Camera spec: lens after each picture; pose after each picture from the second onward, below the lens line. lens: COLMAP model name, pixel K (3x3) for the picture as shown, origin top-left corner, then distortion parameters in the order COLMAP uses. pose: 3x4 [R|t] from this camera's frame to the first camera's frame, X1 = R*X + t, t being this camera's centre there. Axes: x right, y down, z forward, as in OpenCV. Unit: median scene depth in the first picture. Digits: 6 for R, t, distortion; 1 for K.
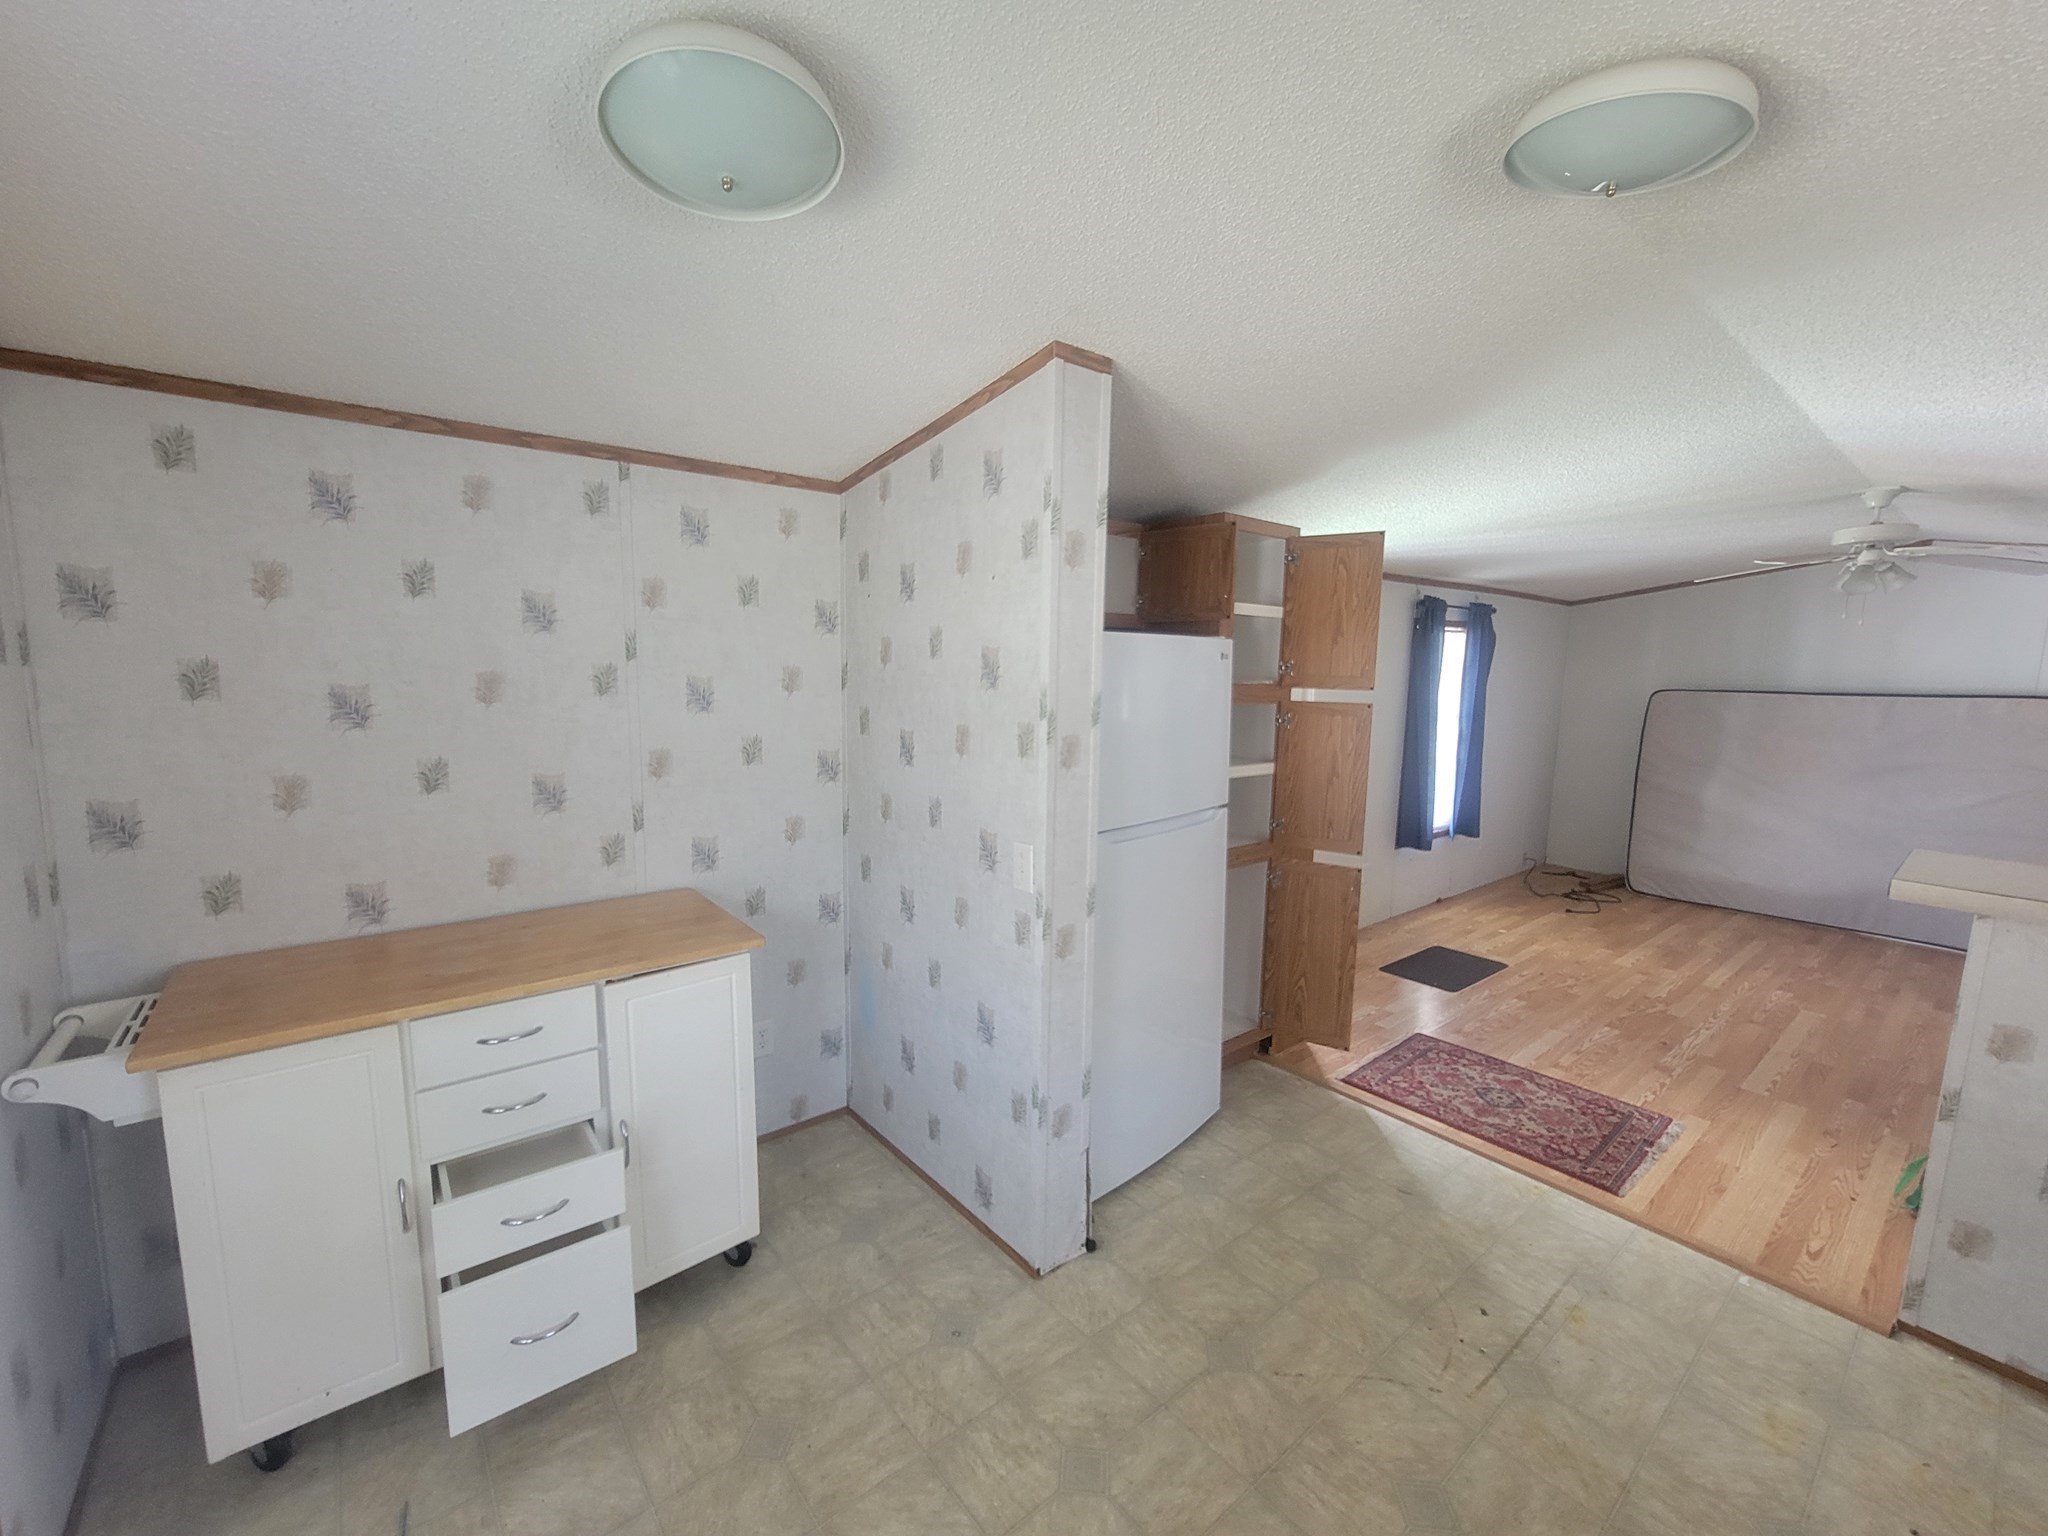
lens RADIAL K [[833.6, 0, 1049.0], [0, 833.6, 777.4], [0, 0, 1]] dist [0.001309, 0.002914]
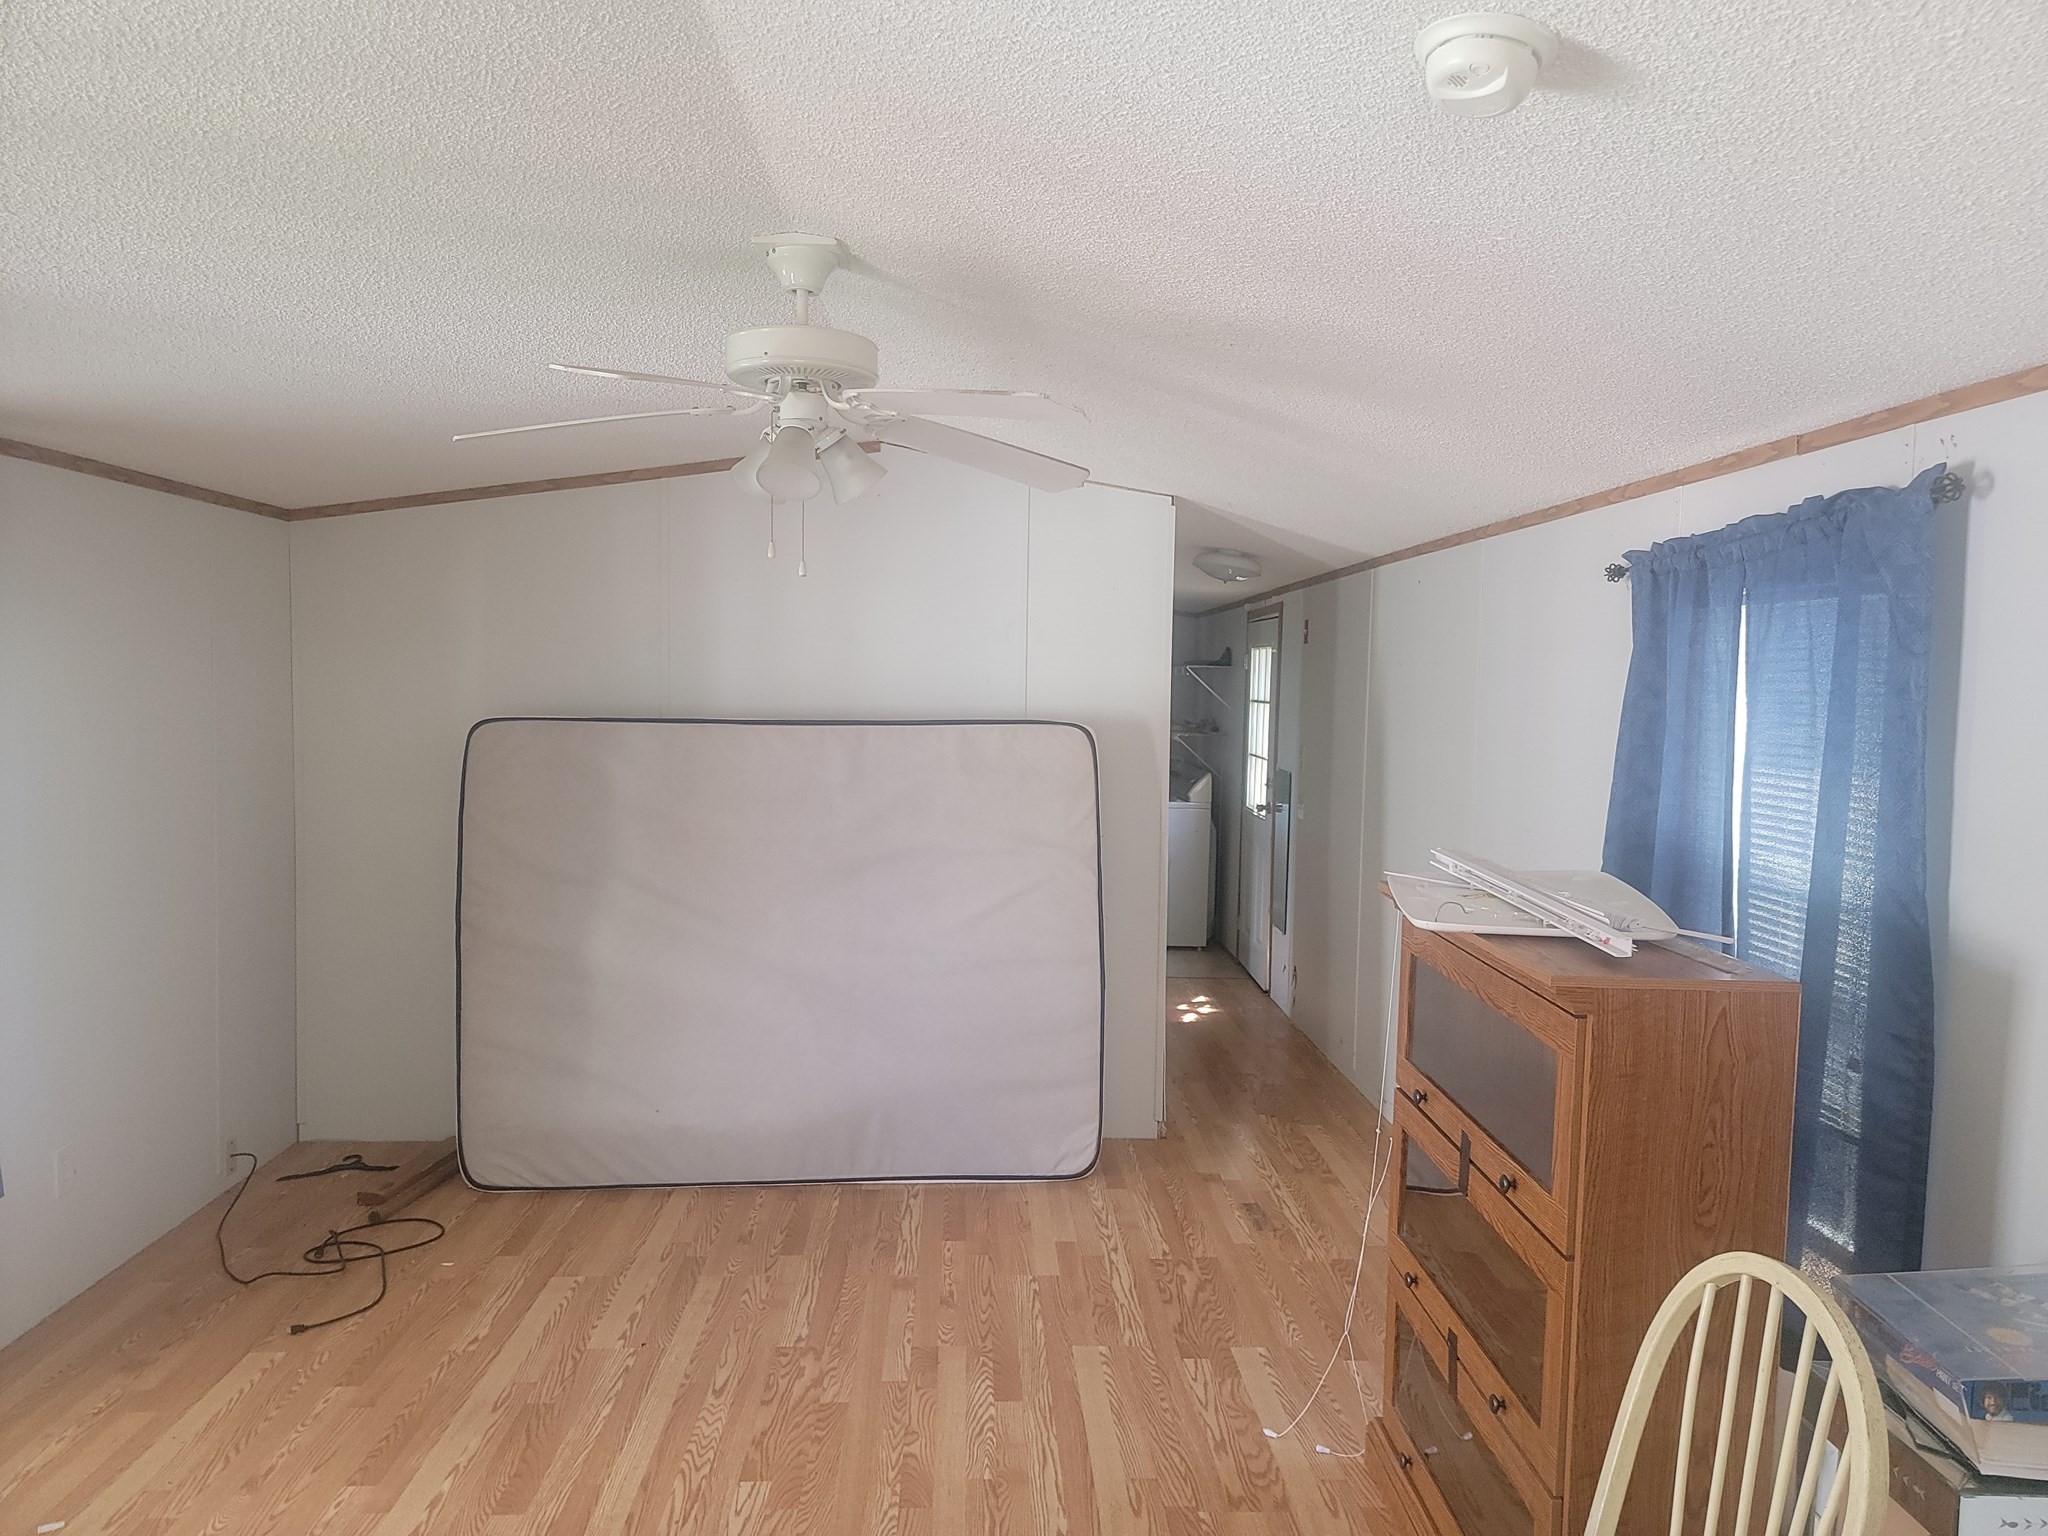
lens RADIAL K [[1433.5, 0, 1030.4], [0, 1433.5, 762.9], [0, 0, 1]] dist [0.076579, -0.067052]
pose [[0.605600, -0.056425, 0.793766, 0.483398], [0.101741, 0.994787, -0.006908, -0.076312], [-0.789238, 0.084942, 0.608184, 0.502425]]
